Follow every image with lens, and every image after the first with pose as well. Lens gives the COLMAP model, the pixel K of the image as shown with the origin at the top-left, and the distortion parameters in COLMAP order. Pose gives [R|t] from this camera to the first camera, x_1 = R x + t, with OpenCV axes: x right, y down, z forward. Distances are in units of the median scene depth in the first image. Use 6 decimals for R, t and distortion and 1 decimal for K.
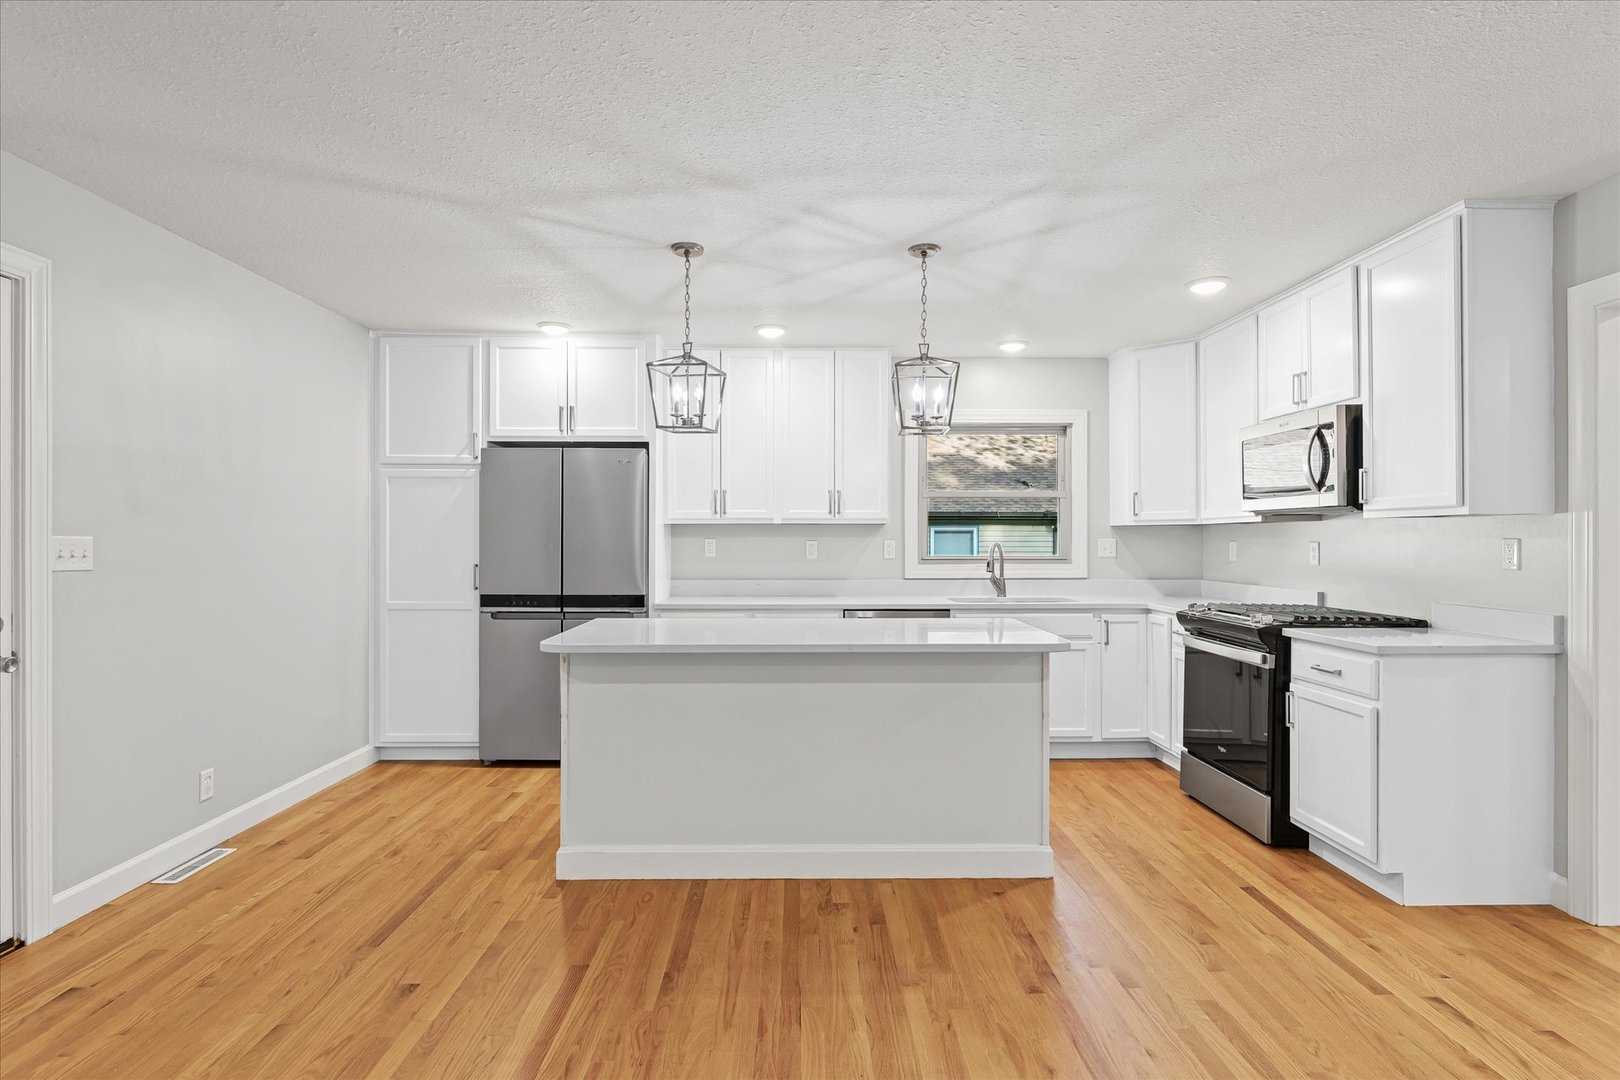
lens RADIAL K [[846.6, 0, 804.0], [0, 846.6, 547.2], [0, 0, 1]] dist [-0.001042, -0.000166]
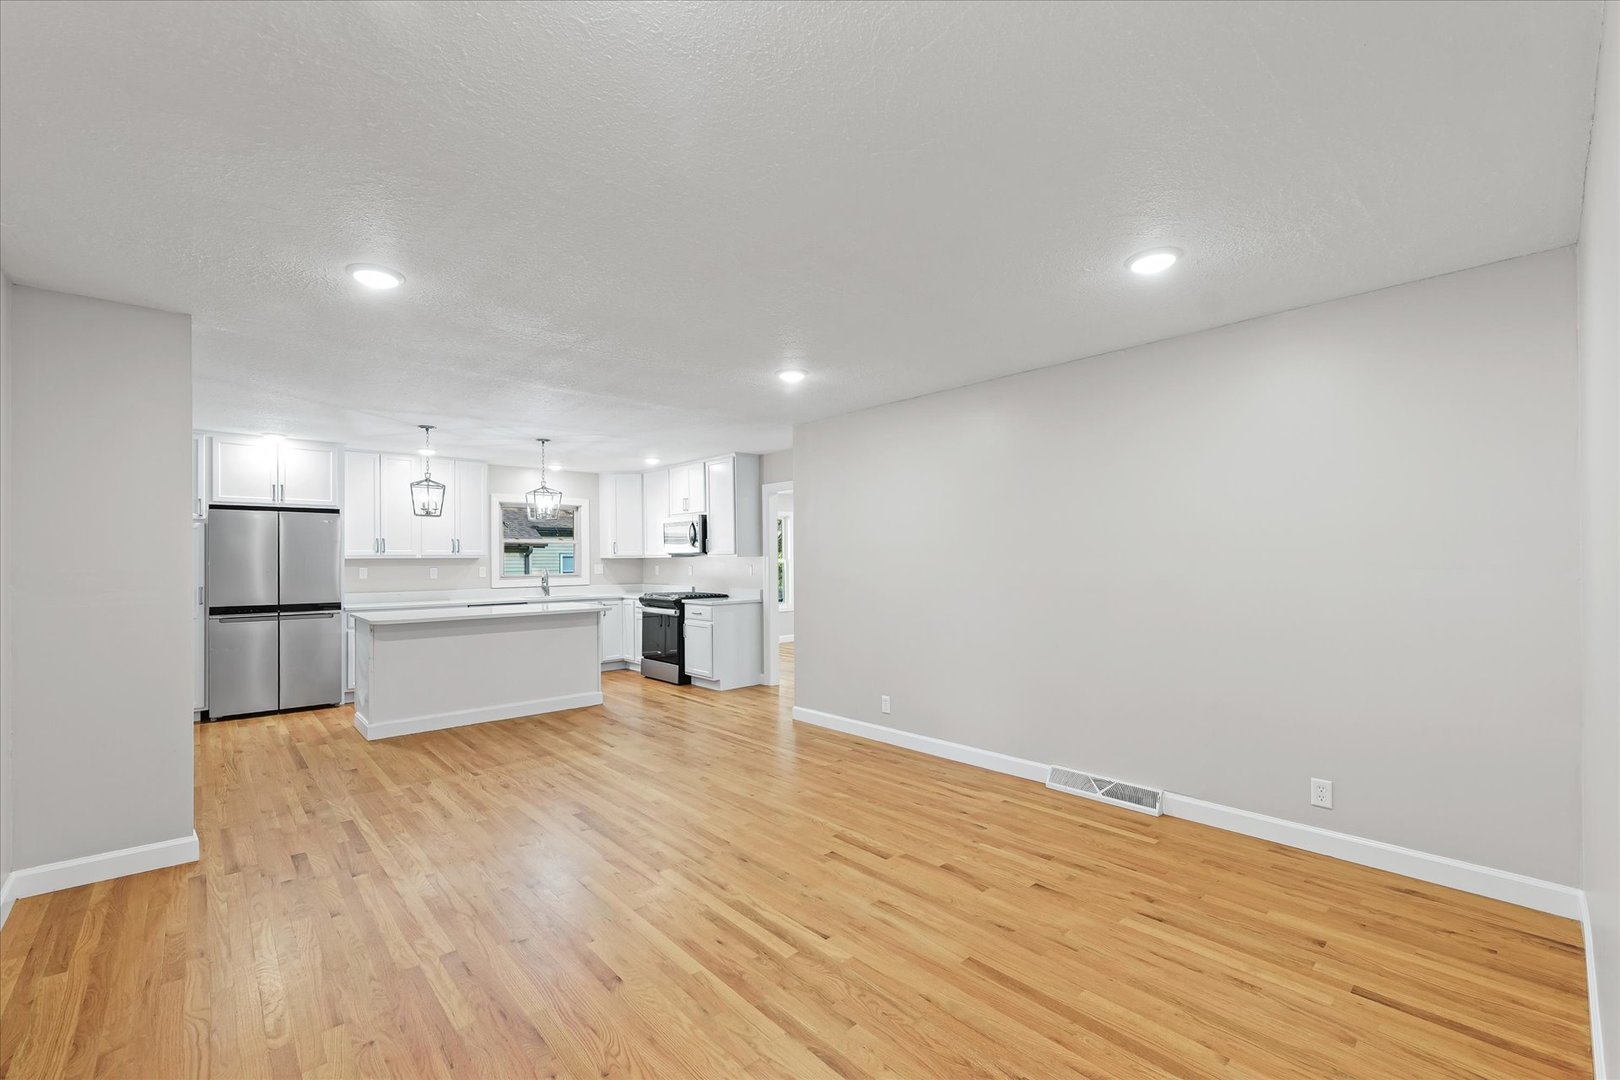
lens RADIAL K [[688.2, 0, 815.2], [0, 688.2, 556.6], [0, 0, 1]] dist [0.000822, 0.000148]
pose [[0.741487, -0.003198, 0.670959, -0.425822], [0.011208, 0.999908, -0.007620, -0.012837], [-0.670873, 0.013170, 0.741455, -0.655784]]
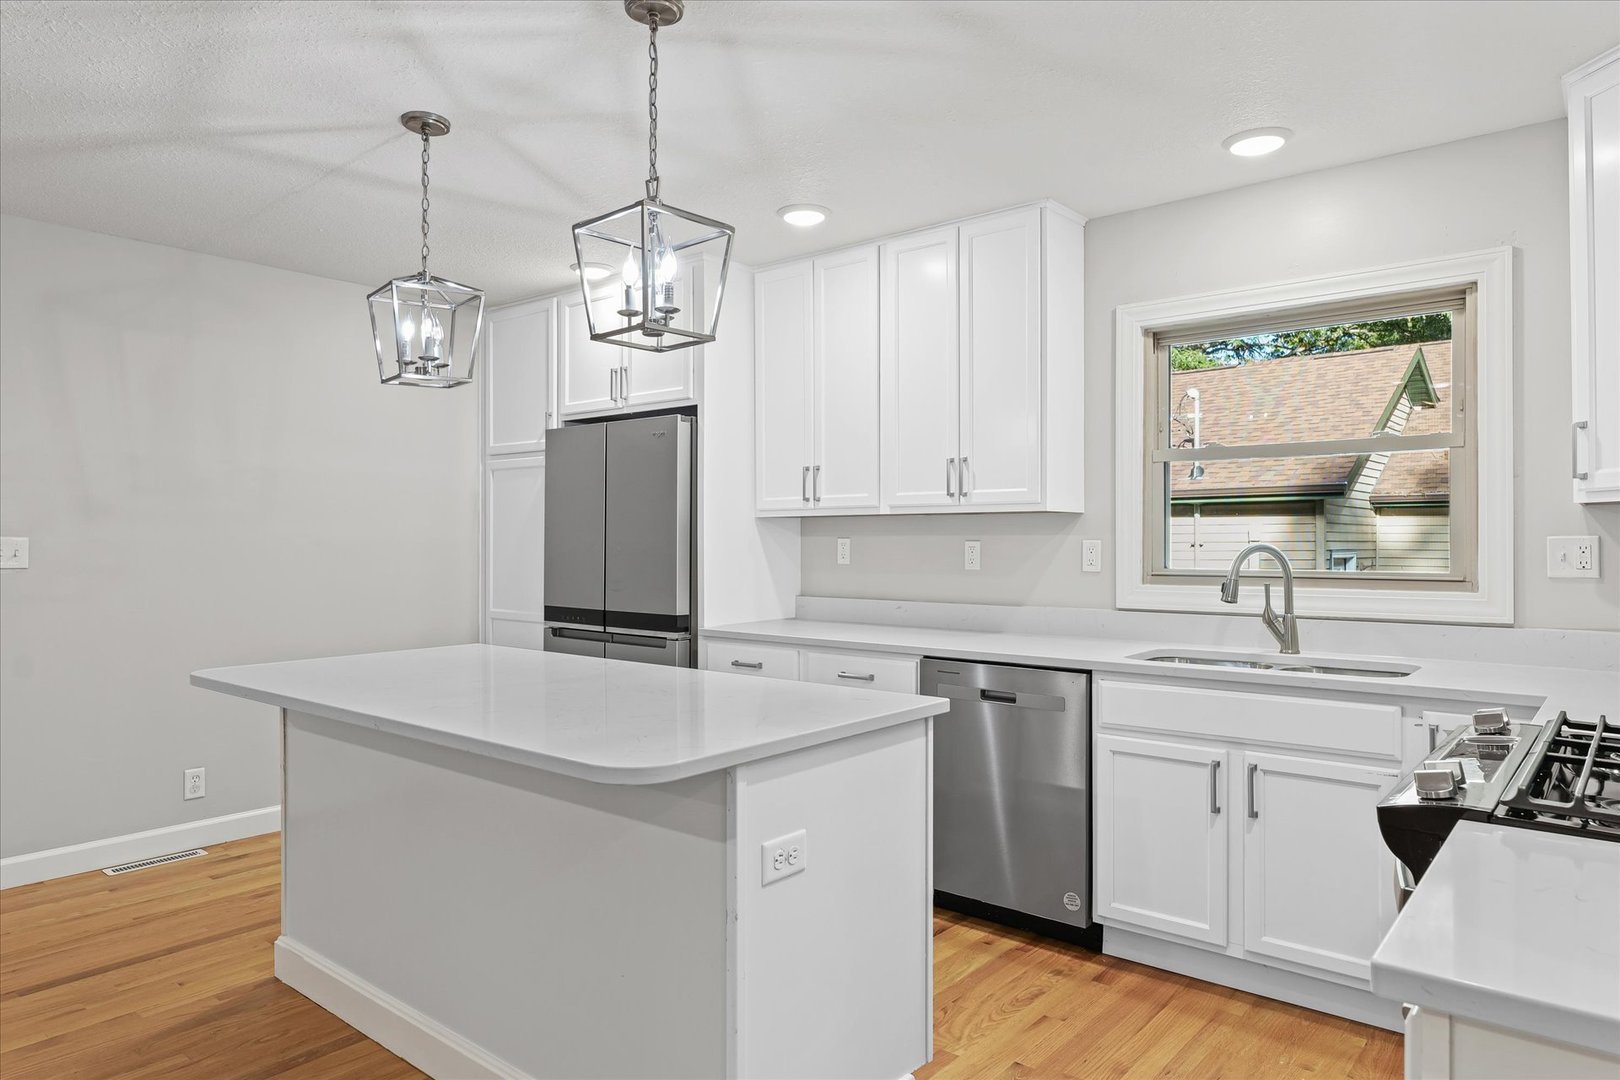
lens RADIAL K [[1014.2, 0, 804.4], [0, 1014.2, 544.2], [0, 0, 1]] dist [0.001796, 0.000197]
pose [[0.756627, 0.001503, -0.653845, 0.488106], [-0.004677, 0.999984, -0.003112, -0.002767], [0.653830, 0.005413, 0.756622, 0.432842]]
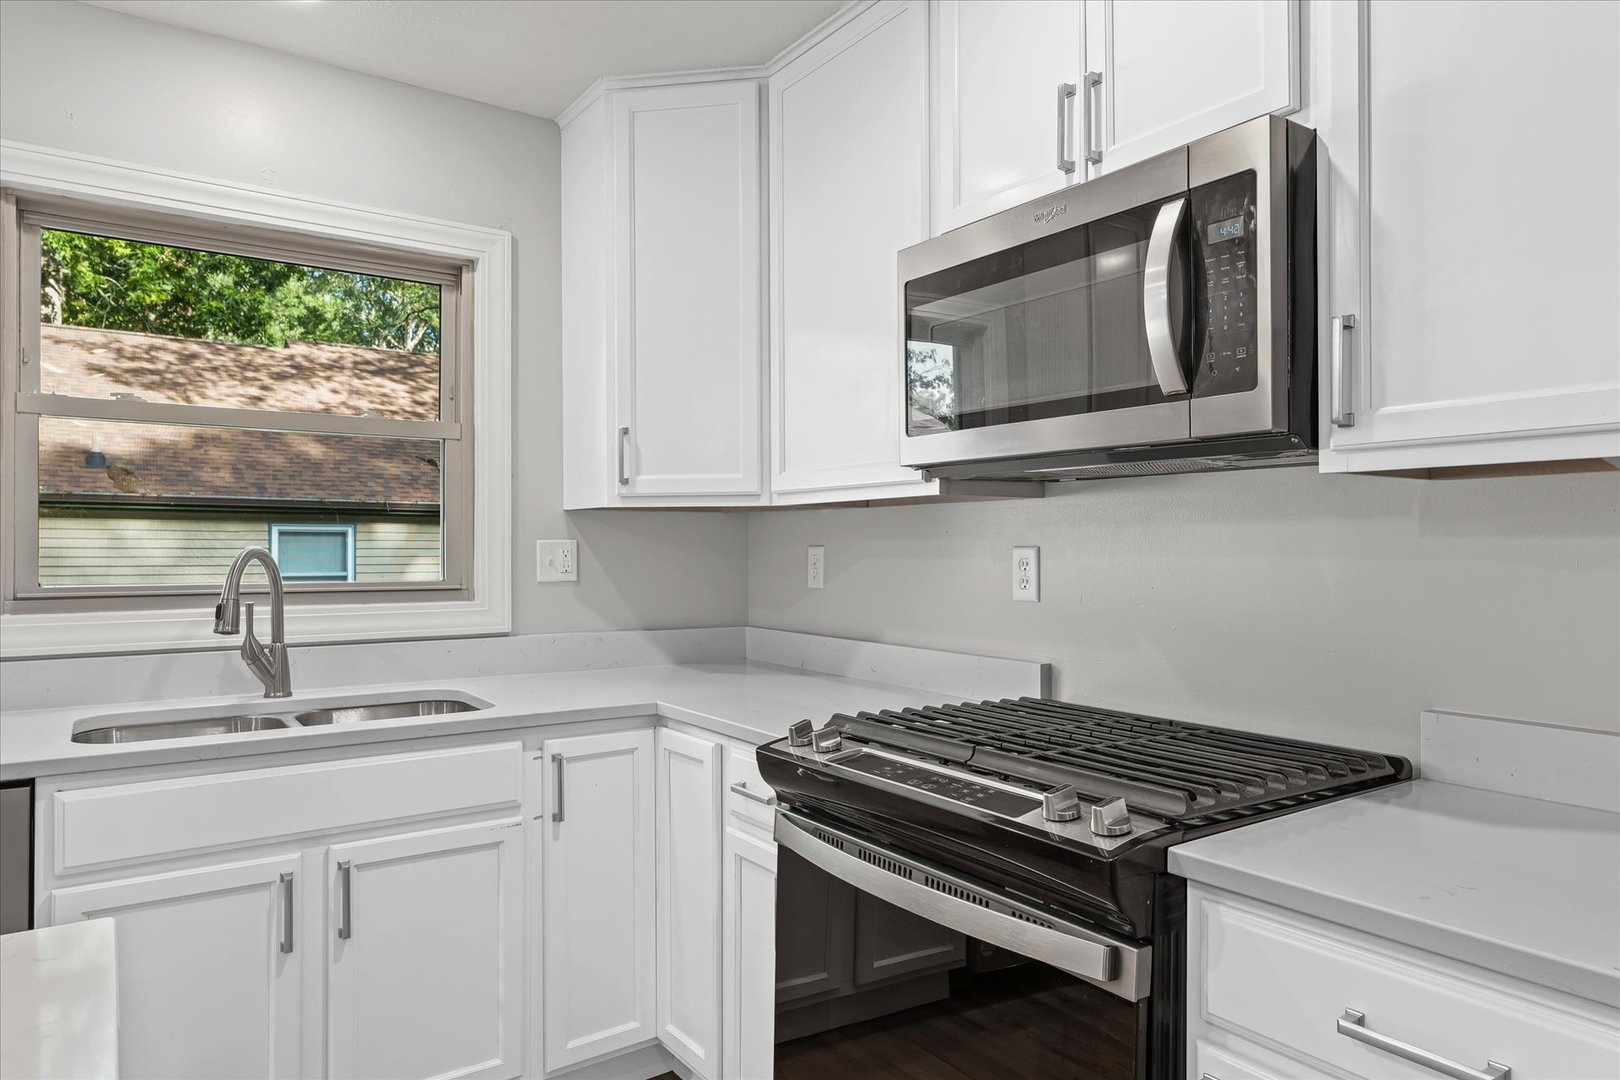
lens RADIAL K [[1014.2, 0, 804.4], [0, 1014.2, 544.2], [0, 0, 1]] dist [0.001796, 0.000197]
pose [[0.831338, 0.005178, 0.555743, 0.214126], [0.002036, 0.999922, -0.012361, -0.001195], [-0.555764, 0.011407, 0.831262, 0.610197]]
